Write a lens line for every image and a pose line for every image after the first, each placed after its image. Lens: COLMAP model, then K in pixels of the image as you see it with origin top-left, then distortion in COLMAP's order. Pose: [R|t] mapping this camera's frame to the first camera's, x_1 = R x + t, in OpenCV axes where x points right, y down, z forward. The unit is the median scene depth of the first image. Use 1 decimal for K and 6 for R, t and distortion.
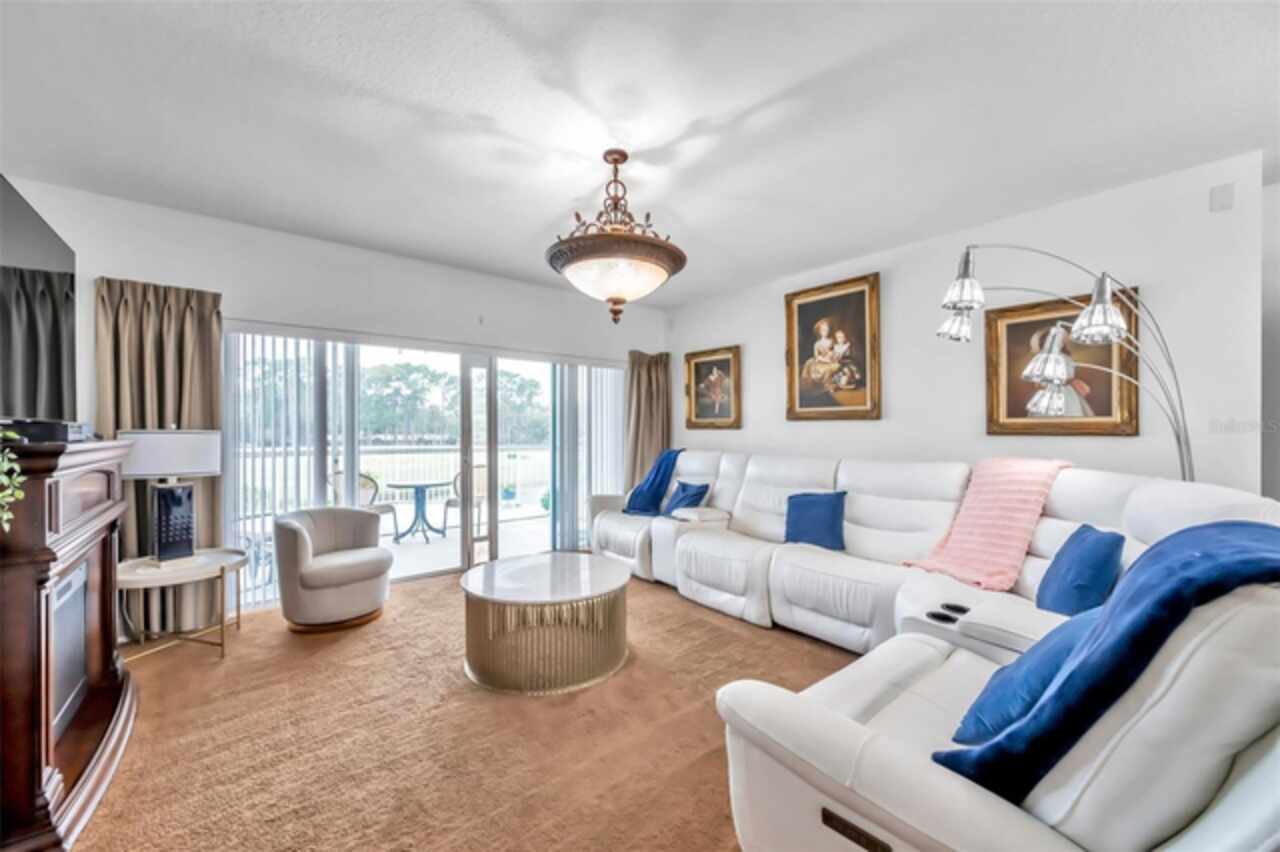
lens RADIAL K [[503.6, 0, 637.6], [0, 503.6, 430.0], [0, 0, 1]] dist [-0.000753, 0.000005]
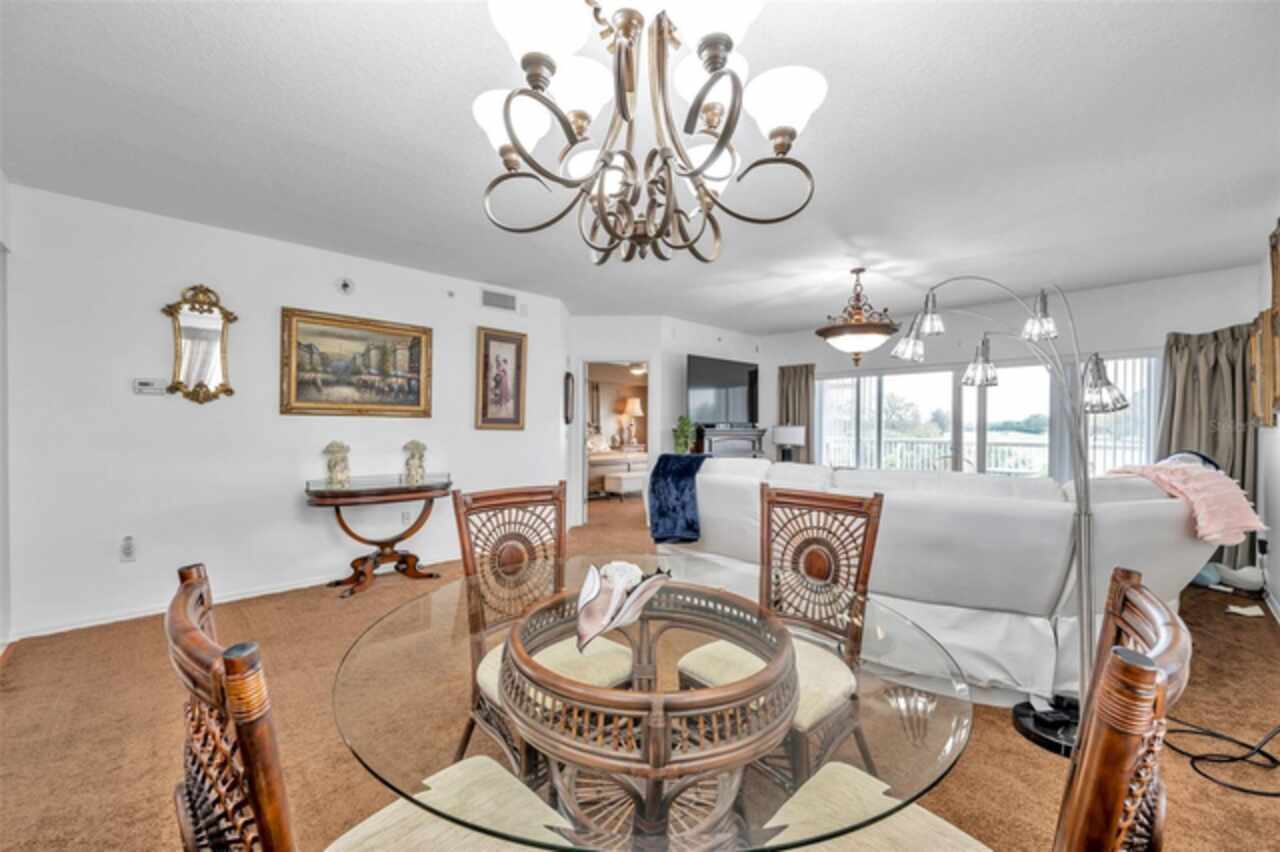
lens RADIAL K [[494.3, 0, 640.0], [0, 494.3, 426.0], [0, 0, 1]] dist [-0.000274, 0.000001]
pose [[0.054493, 0.006320, -0.998494, 1.336956], [-0.006128, 0.999963, 0.005994, -0.006694], [0.998495, 0.005792, 0.054530, 0.123963]]
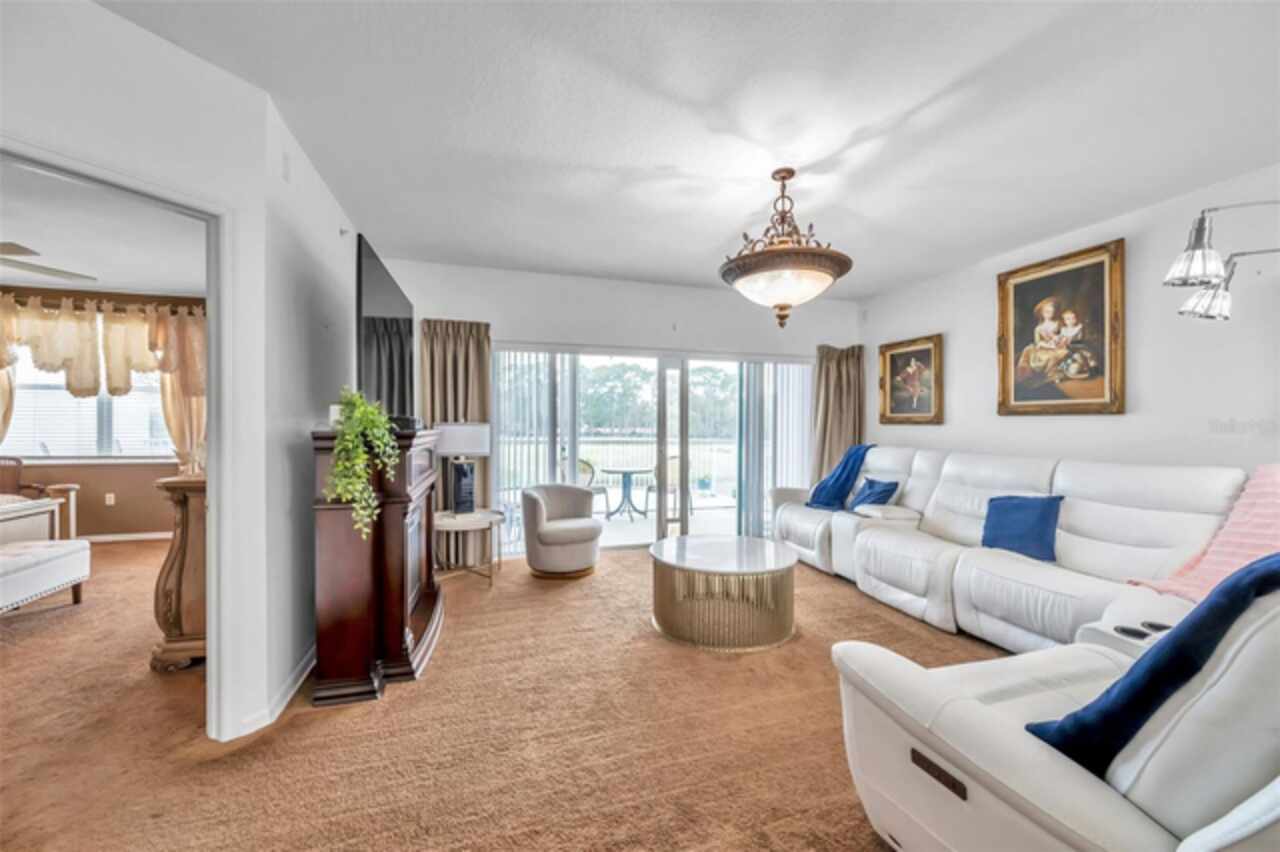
lens RADIAL K [[503.6, 0, 637.6], [0, 503.6, 430.0], [0, 0, 1]] dist [-0.000753, 0.000005]
pose [[0.921453, 0.009648, -0.388370, 0.077144], [-0.005486, 0.999915, 0.011823, 0.000217], [0.388451, -0.008764, 0.921428, -0.108320]]
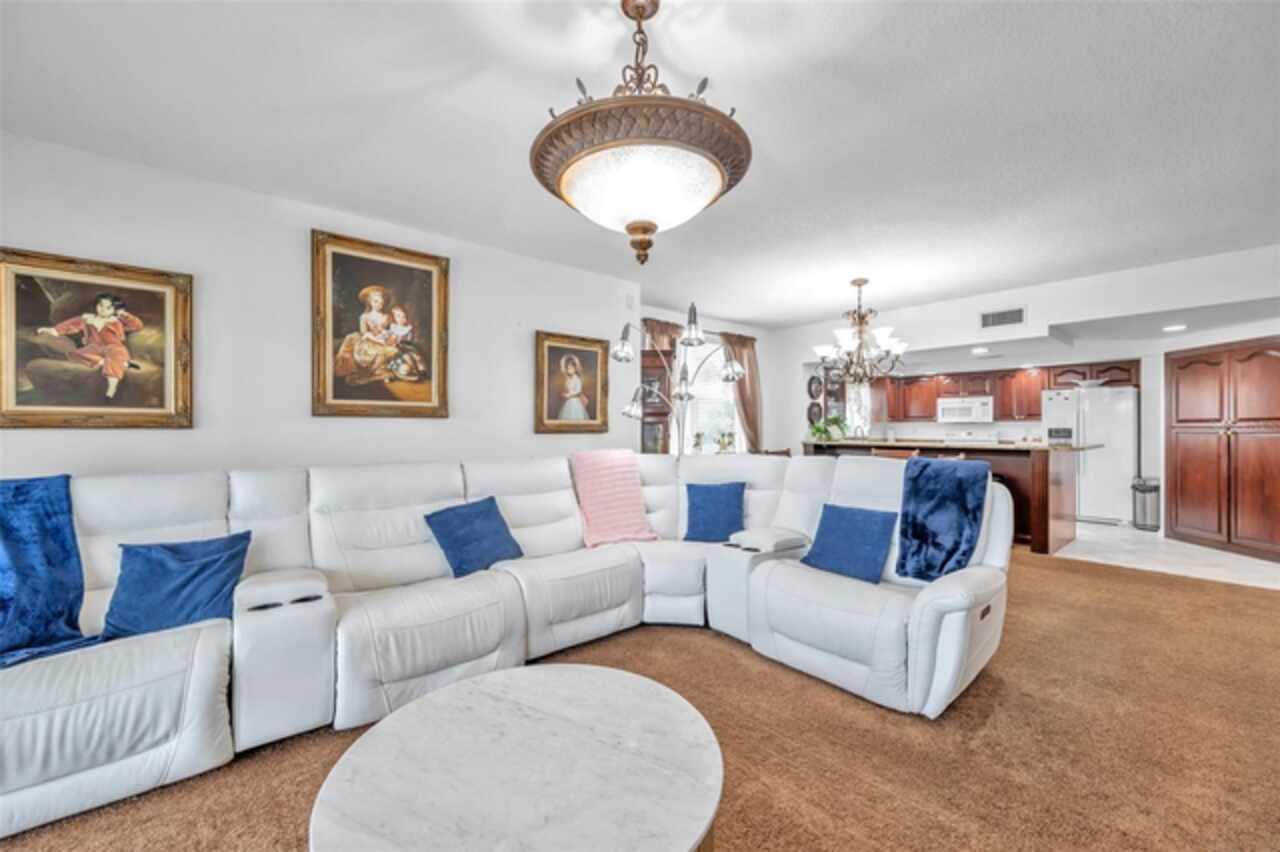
lens RADIAL K [[503.0, 0, 639.8], [0, 503.0, 429.2], [0, 0, 1]] dist [0.000382, 0.000149]
pose [[-0.016405, -0.000284, 0.999865, -0.560824], [0.004767, 0.999989, 0.000362, 0.001412], [-0.999854, 0.004773, -0.016403, 0.827550]]
